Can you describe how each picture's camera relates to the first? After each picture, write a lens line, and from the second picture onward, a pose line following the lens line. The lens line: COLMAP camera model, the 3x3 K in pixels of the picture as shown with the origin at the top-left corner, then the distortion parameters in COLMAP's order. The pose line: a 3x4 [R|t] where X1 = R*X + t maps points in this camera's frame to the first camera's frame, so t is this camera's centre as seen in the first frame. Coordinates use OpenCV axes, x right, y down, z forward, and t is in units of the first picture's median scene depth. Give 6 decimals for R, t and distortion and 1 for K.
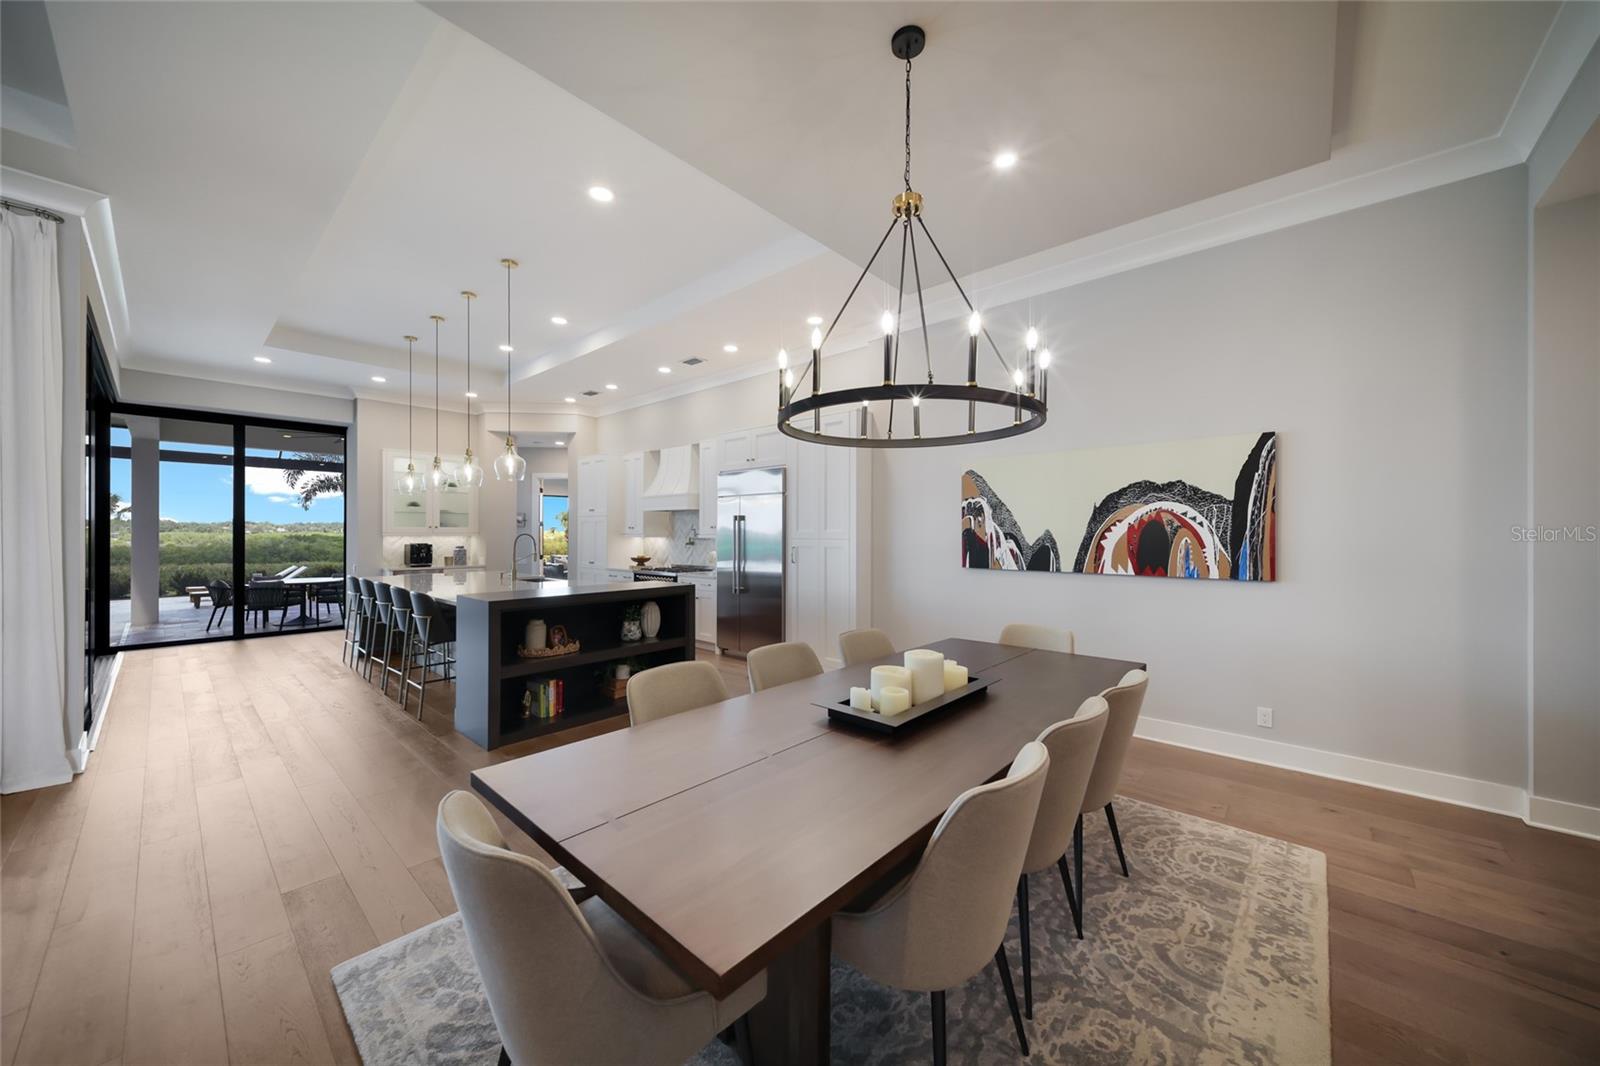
lens RADIAL K [[568.1, 0, 808.3], [0, 568.1, 533.2], [0, 0, 1]] dist [0.014142, -0.003950]
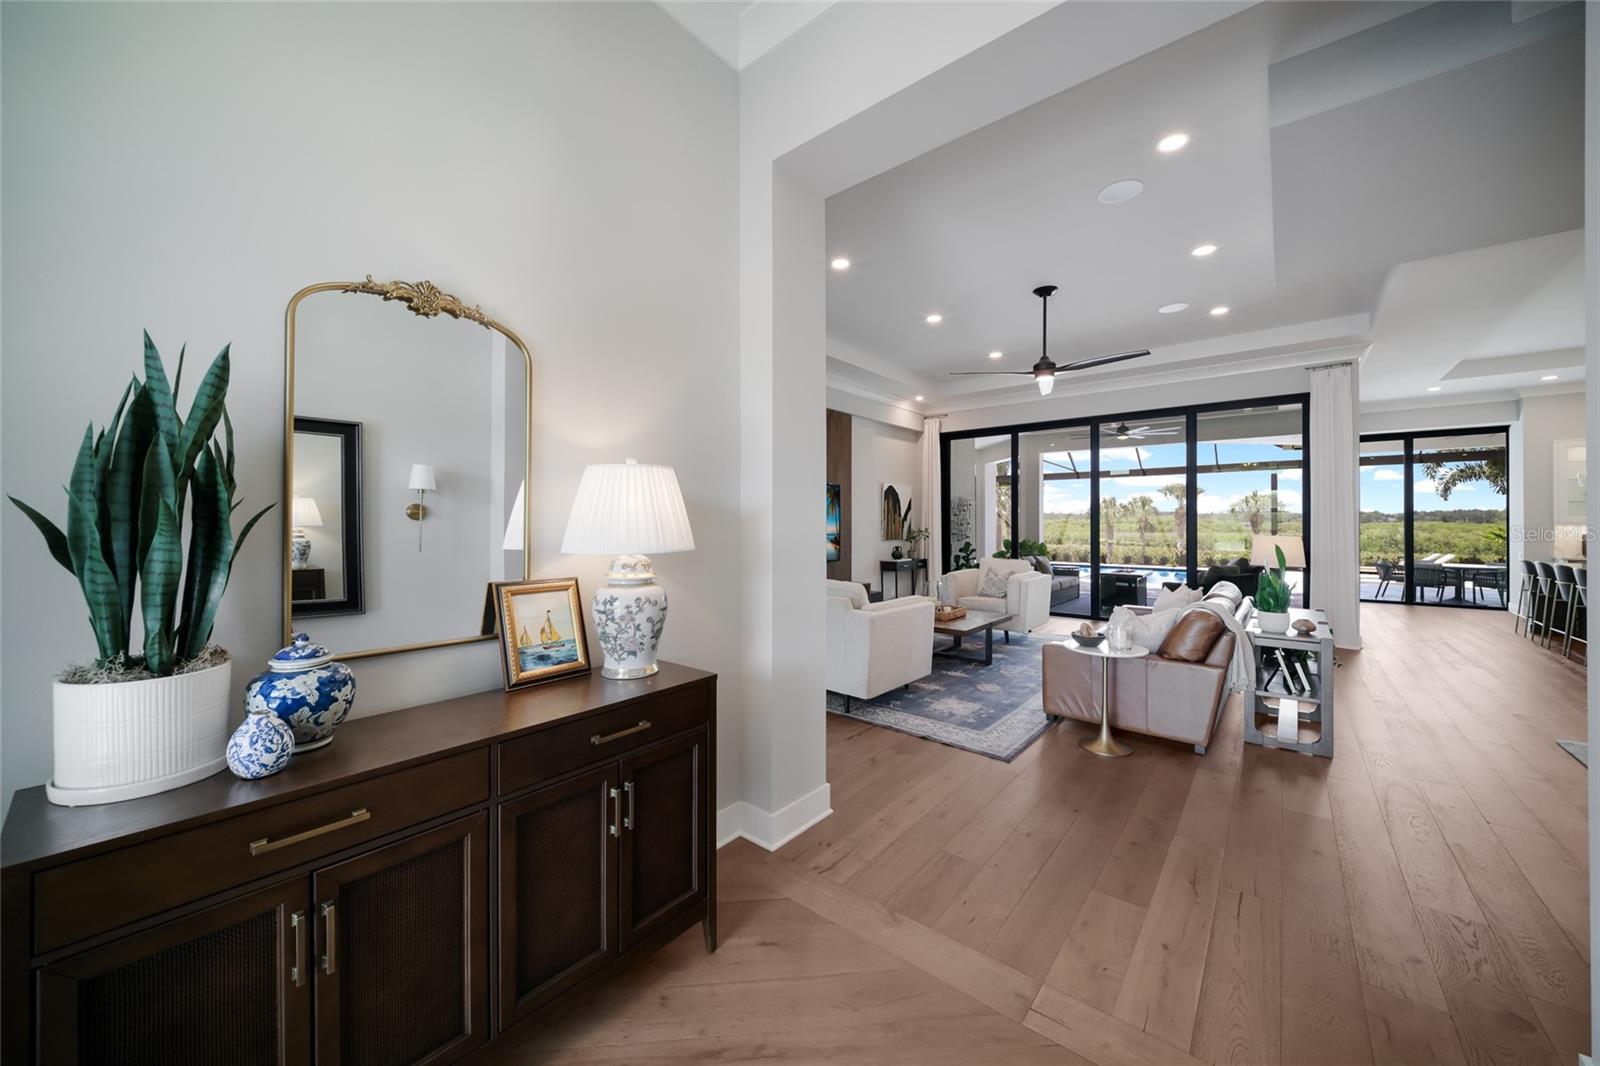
lens RADIAL K [[568.1, 0, 804.1], [0, 568.1, 521.9], [0, 0, 1]] dist [0.014142, -0.003950]
pose [[0.030272, -0.005863, -0.999525, 0.476134], [0.002498, 0.999980, -0.005790, 0.003433], [0.999539, -0.002321, 0.030286, -0.729795]]
